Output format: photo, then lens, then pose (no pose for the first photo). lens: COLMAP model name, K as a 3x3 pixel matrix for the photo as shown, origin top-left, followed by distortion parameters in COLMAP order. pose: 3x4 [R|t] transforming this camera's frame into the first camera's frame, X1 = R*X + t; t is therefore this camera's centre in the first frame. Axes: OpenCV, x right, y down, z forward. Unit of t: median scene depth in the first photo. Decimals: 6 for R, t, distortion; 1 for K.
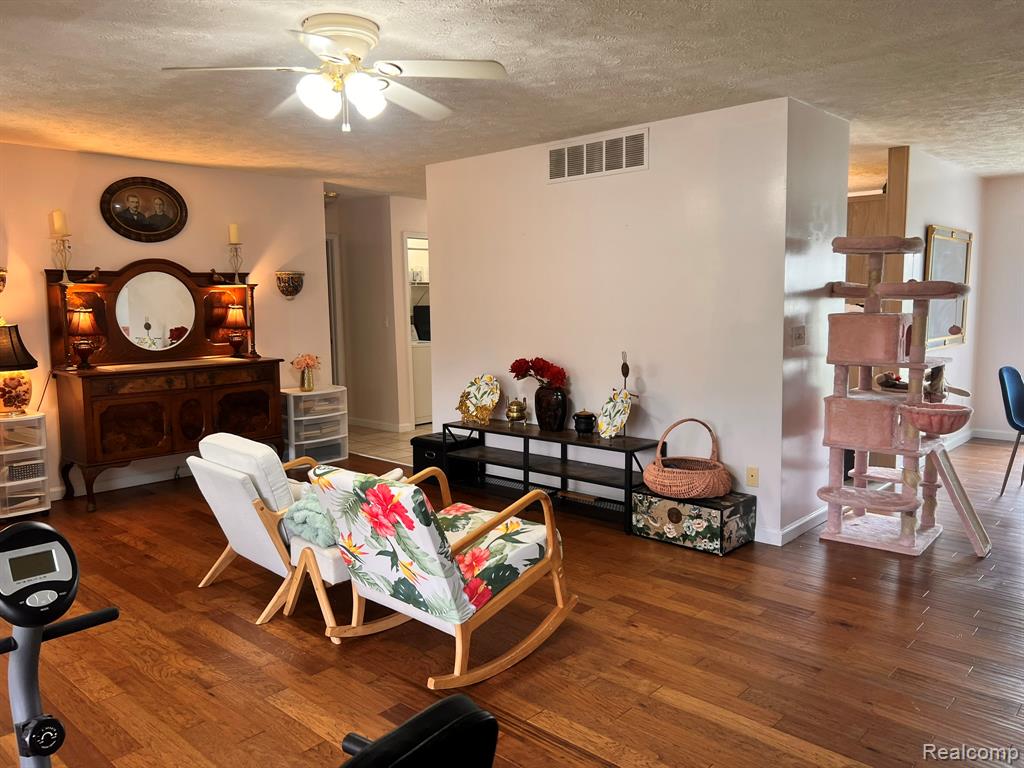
lens RADIAL K [[776.8, 0, 502.3], [0, 776.8, 380.8], [0, 0, 1]] dist [0.069539, -0.089025]
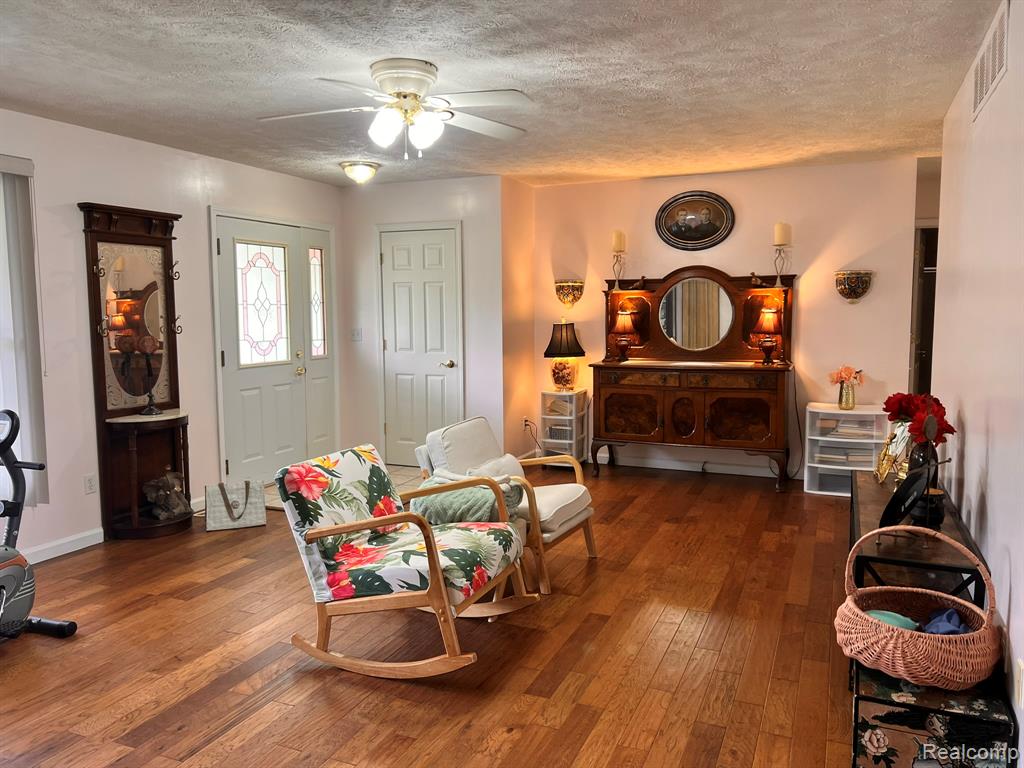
lens RADIAL K [[777.3, 0, 513.6], [0, 777.3, 370.8], [0, 0, 1]] dist [0.074896, -0.097092]
pose [[0.342366, 0.089260, -0.935317, 0.516153], [-0.097473, 0.993480, 0.059131, -0.053197], [0.934497, 0.070924, 0.348834, 0.416376]]
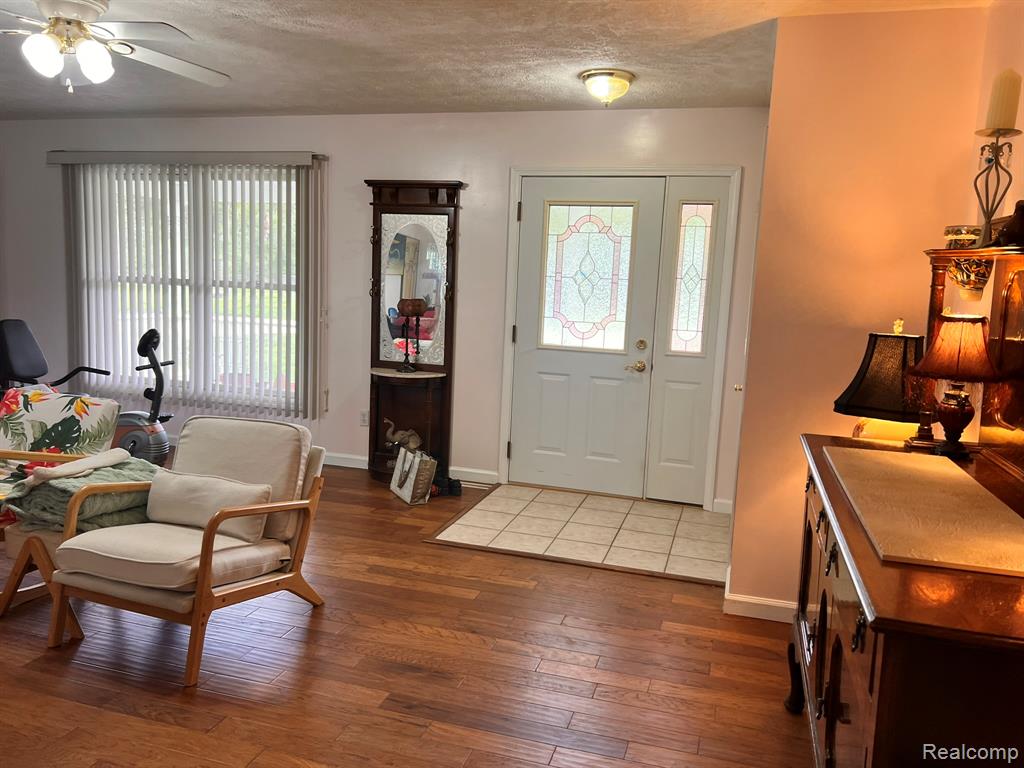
lens RADIAL K [[777.3, 0, 513.6], [0, 777.3, 370.8], [0, 0, 1]] dist [0.074896, -0.097092]
pose [[-0.895157, 0.025146, -0.445042, -0.136486], [-0.081894, 0.972136, 0.219649, -0.131961], [0.438165, 0.233066, -0.868154, 1.225064]]
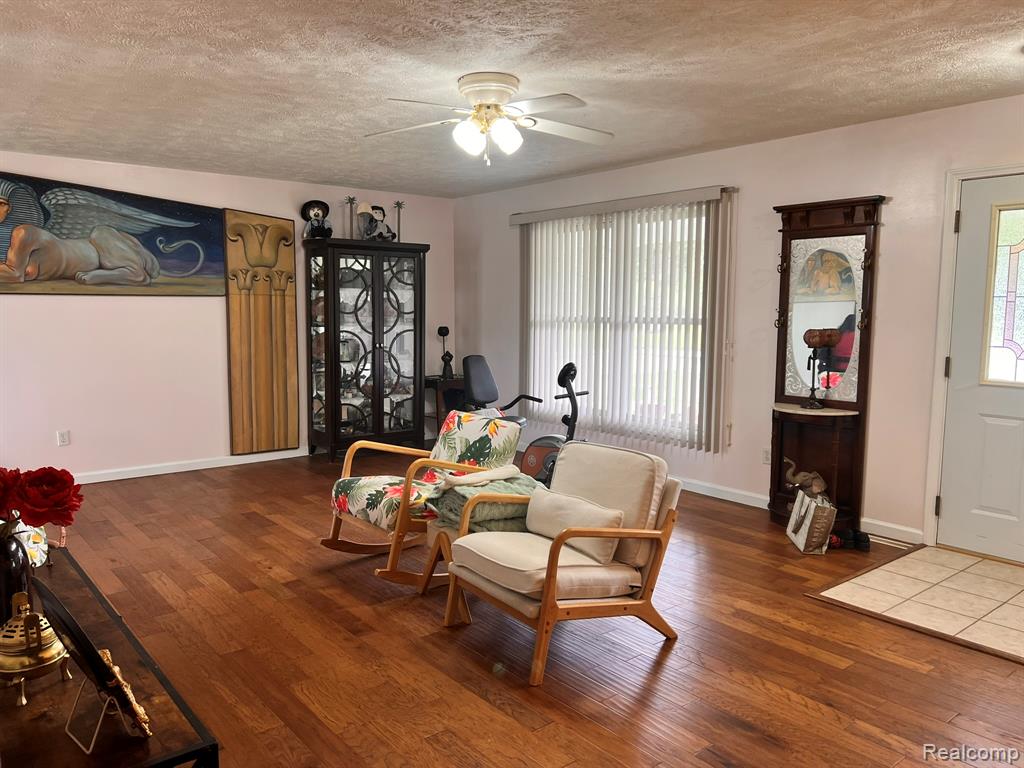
lens RADIAL K [[776.8, 0, 502.3], [0, 776.8, 380.8], [0, 0, 1]] dist [0.069539, -0.089025]
pose [[-0.989551, -0.002326, 0.144162, -0.221352], [0.027804, 0.978023, 0.206633, -0.133025], [-0.141474, 0.208483, -0.967740, 1.236315]]
